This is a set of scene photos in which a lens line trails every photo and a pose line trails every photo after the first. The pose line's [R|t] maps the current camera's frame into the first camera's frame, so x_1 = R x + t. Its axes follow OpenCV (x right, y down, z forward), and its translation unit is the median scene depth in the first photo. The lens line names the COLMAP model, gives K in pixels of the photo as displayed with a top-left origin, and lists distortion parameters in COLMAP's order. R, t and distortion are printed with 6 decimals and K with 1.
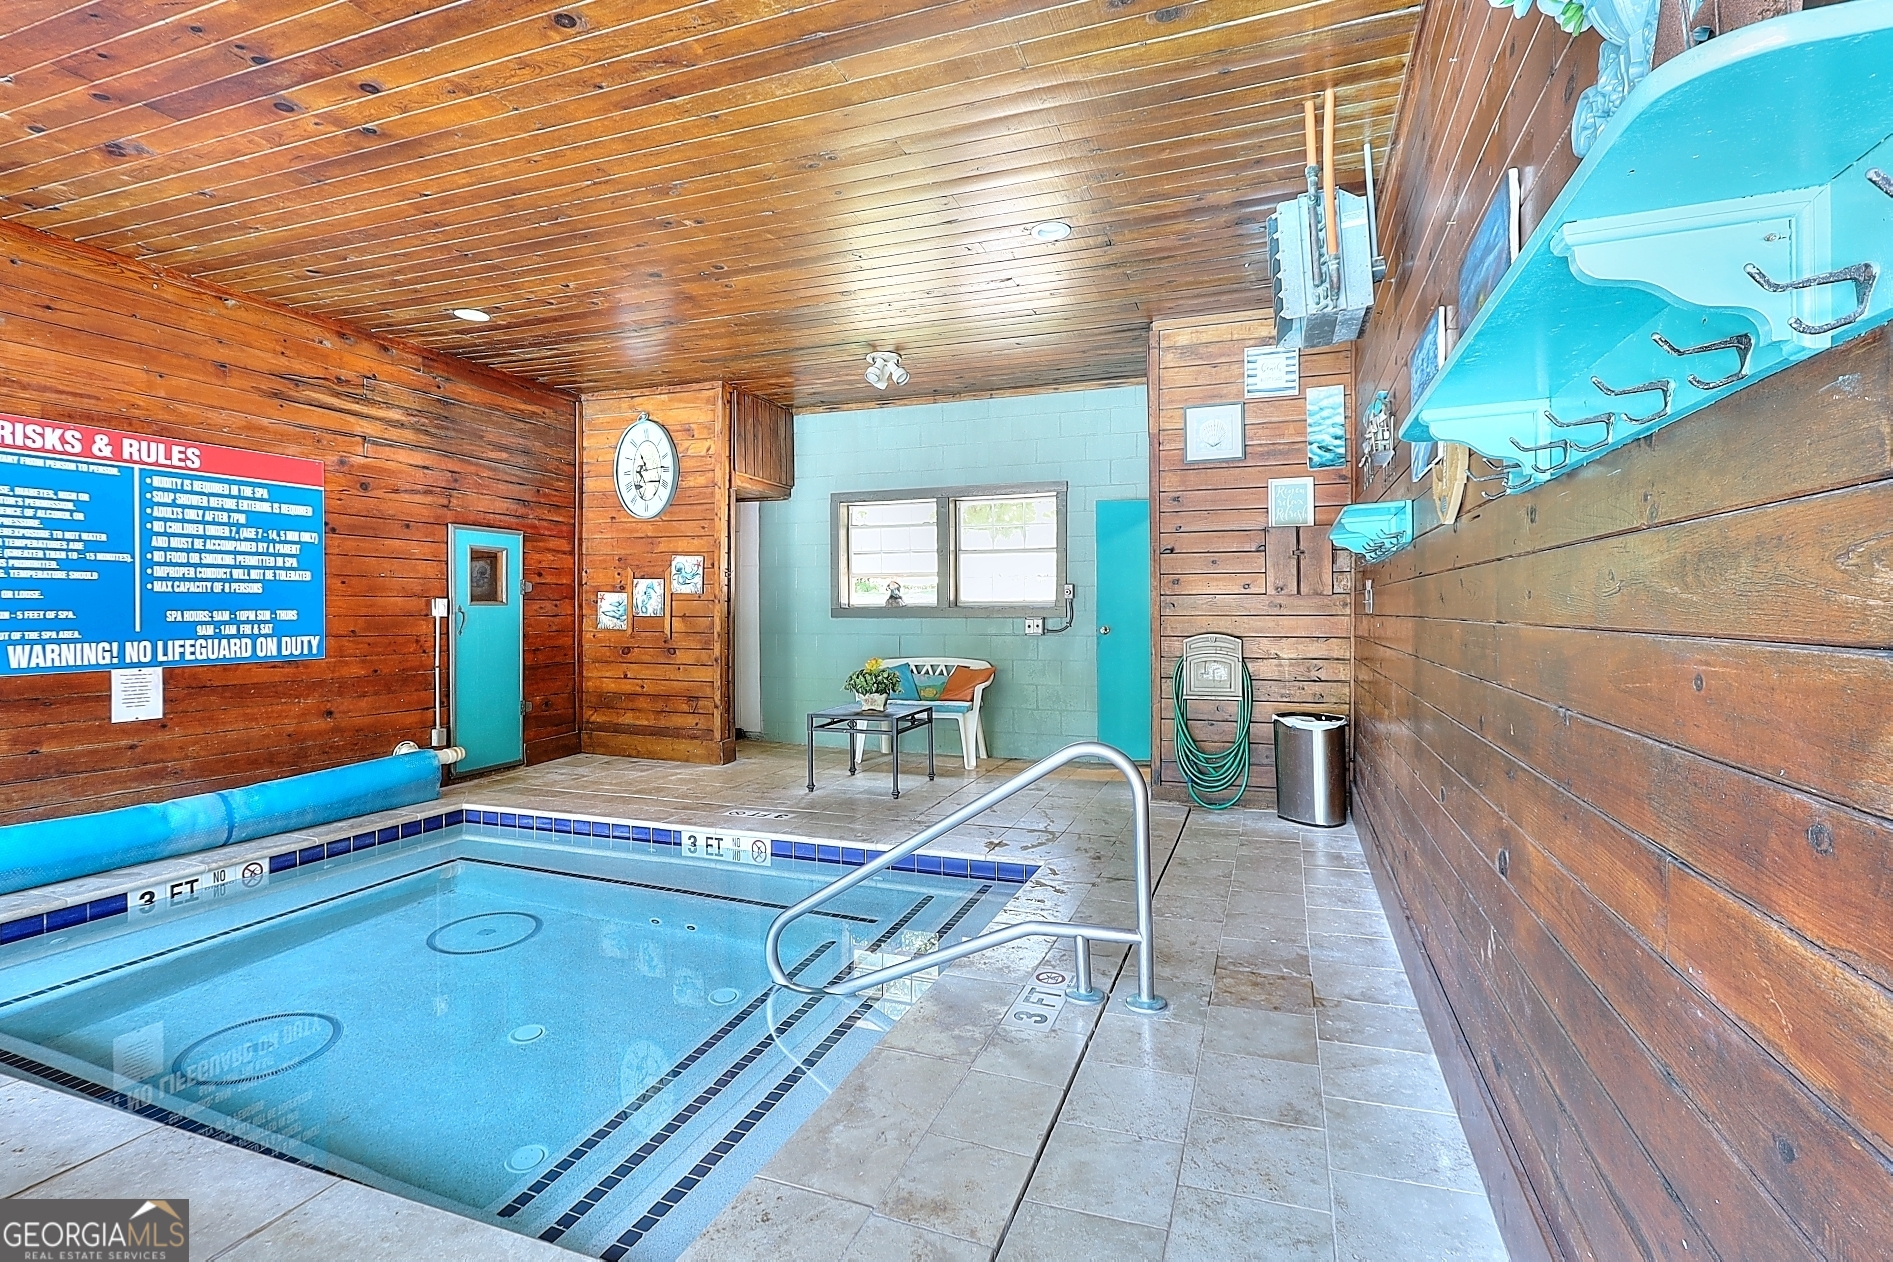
lens RADIAL K [[881.4, 0, 945.7], [0, 881.4, 609.5], [0, 0, 1]] dist [-0.008615, -0.000229]
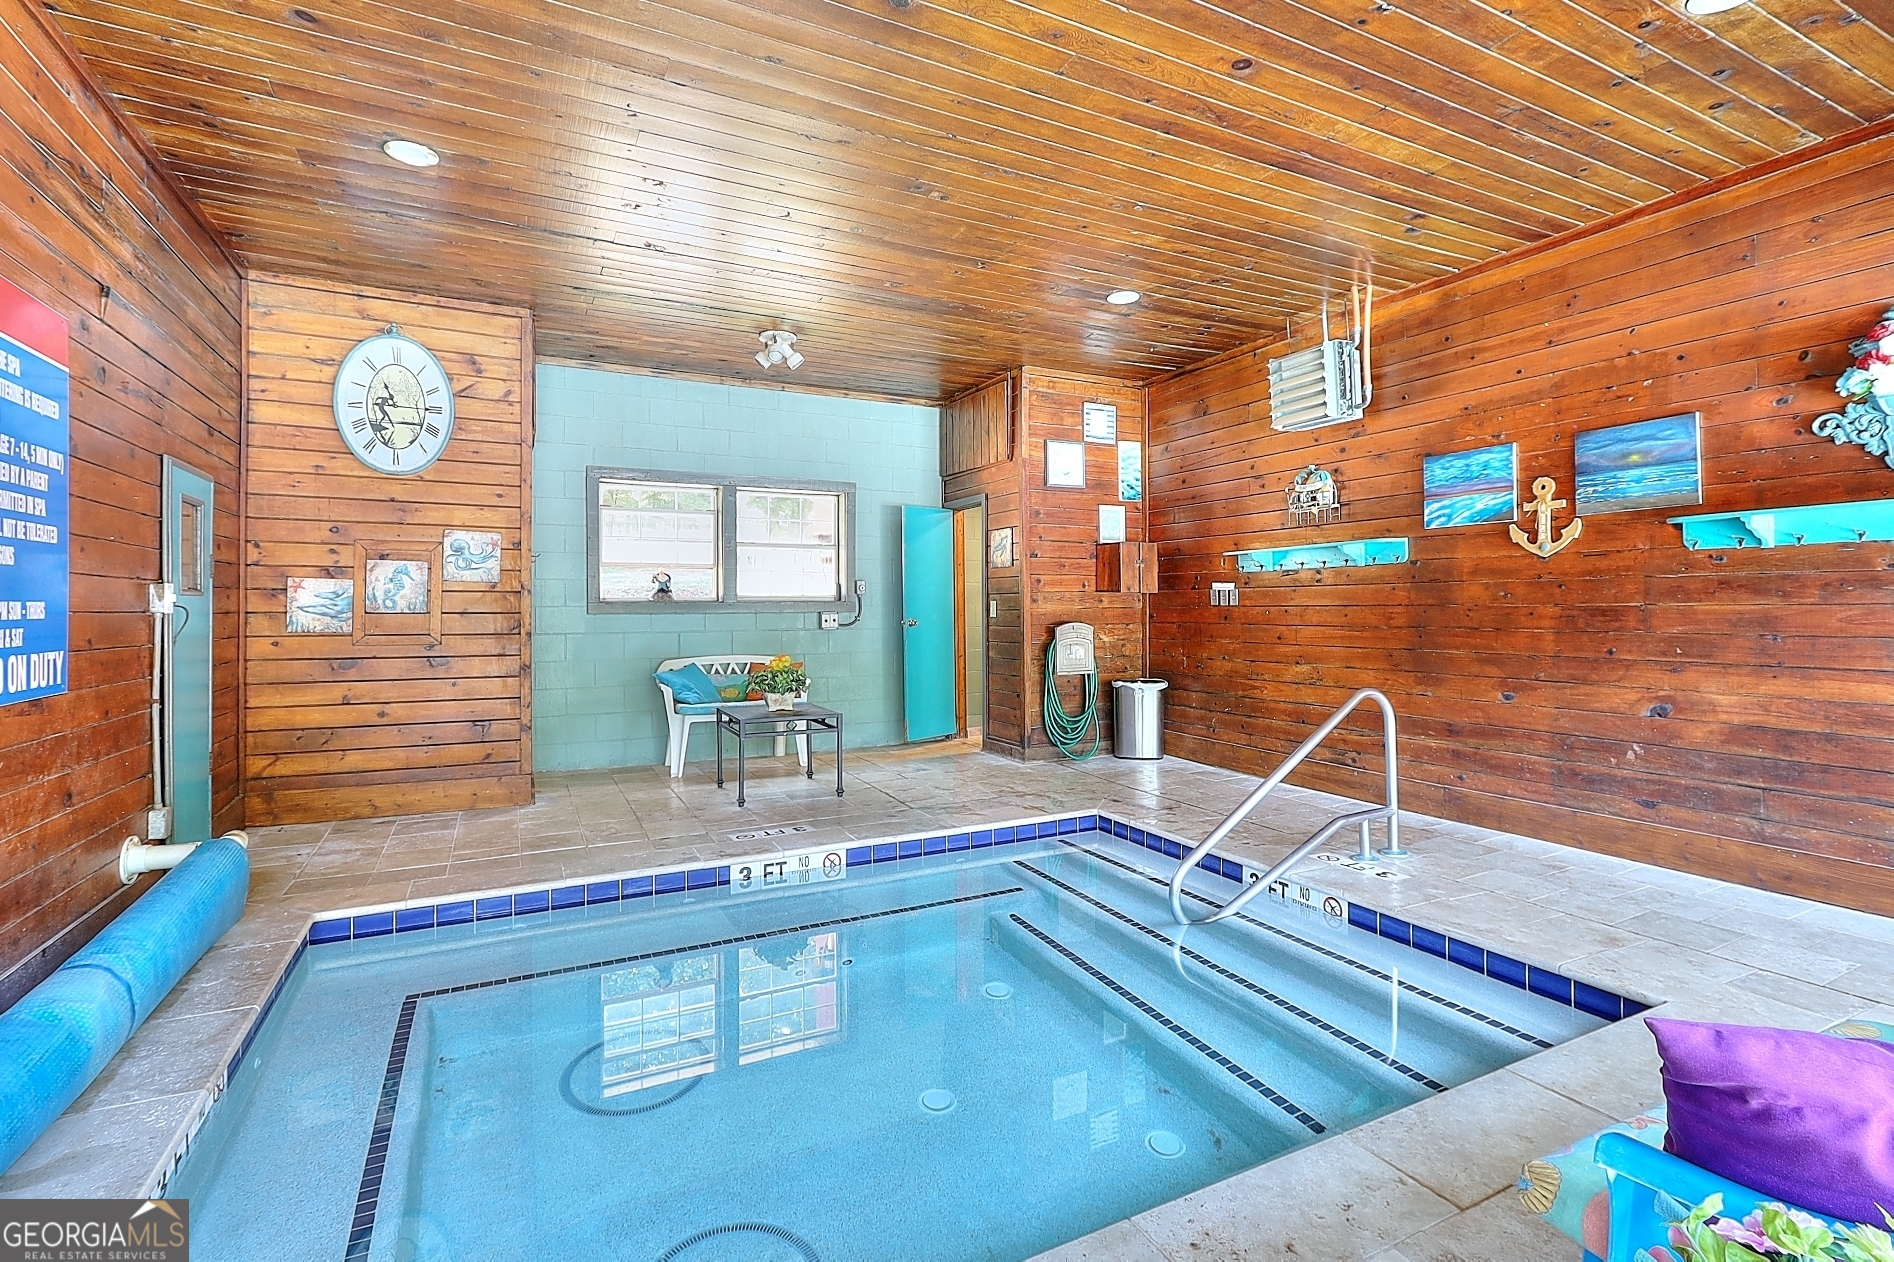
lens RADIAL K [[881.9, 0, 946.2], [0, 881.9, 609.5], [0, 0, 1]] dist [-0.008615, -0.000229]
pose [[0.681239, -0.002564, 0.732057, -0.554954], [0.000736, 0.999996, 0.002817, 0.003210], [-0.732061, -0.001380, 0.681238, 0.196860]]
